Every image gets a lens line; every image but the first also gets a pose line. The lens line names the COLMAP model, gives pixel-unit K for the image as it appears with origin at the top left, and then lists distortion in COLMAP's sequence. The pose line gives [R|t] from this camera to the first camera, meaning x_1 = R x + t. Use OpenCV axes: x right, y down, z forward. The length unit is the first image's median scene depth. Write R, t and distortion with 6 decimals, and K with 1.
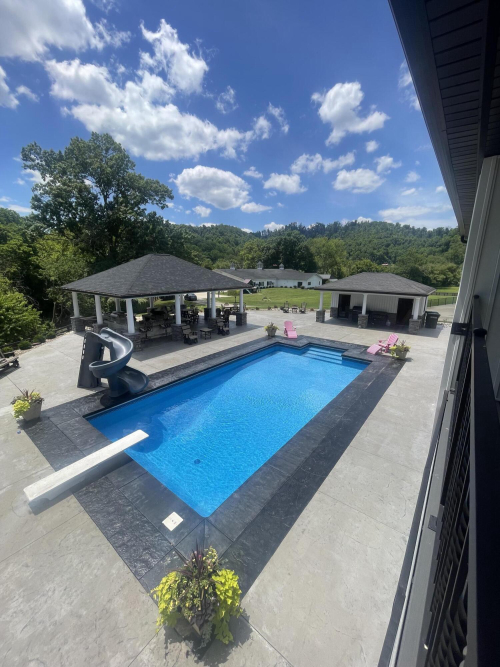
lens RADIAL K [[265.2, 0, 247.3], [0, 265.2, 335.3], [0, 0, 1]] dist [0.003110, 0.000709]
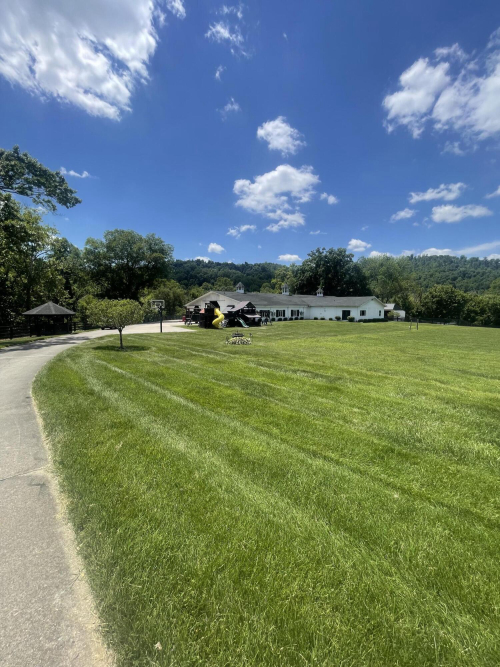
lens RADIAL K [[268.7, 0, 251.3], [0, 268.7, 331.2], [0, 0, 1]] dist [0.002578, 0.000935]
pose [[0.987171, 0.010655, -0.159309, 0.082908], [-0.035706, 0.987234, -0.155225, -0.051635], [0.155621, 0.158922, 0.974949, 0.377095]]
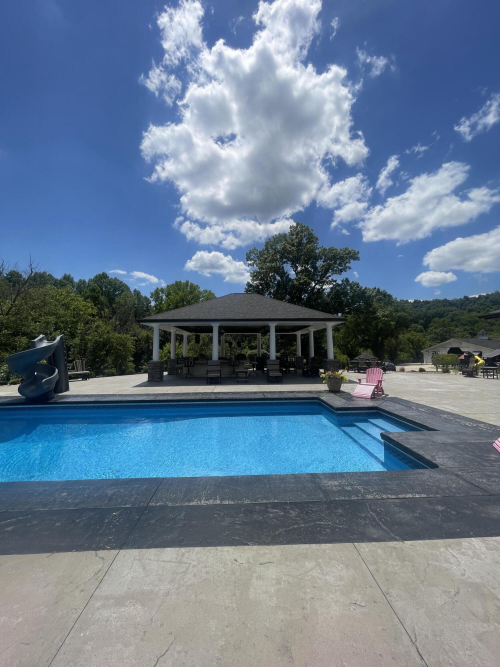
lens RADIAL K [[268.7, 0, 251.3], [0, 268.7, 331.2], [0, 0, 1]] dist [0.002578, 0.000935]
pose [[0.660377, -0.070753, -0.747593, 0.078979], [-0.167394, 0.956631, -0.238403, 0.009081], [0.732039, 0.282579, 0.619894, 0.094206]]
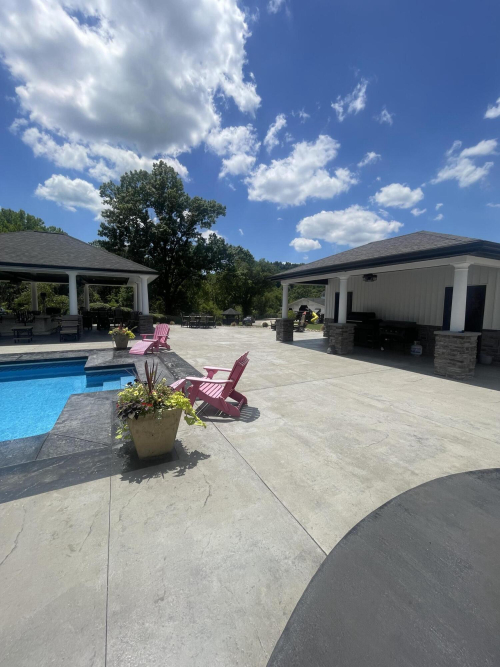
lens RADIAL K [[265.2, 0, 247.3], [0, 265.2, 335.3], [0, 0, 1]] dist [0.003110, 0.000709]
pose [[0.901842, 0.048659, -0.429317, 0.104817], [-0.108063, 0.987461, -0.115082, 0.002484], [0.418334, 0.150179, 0.895792, 0.119784]]
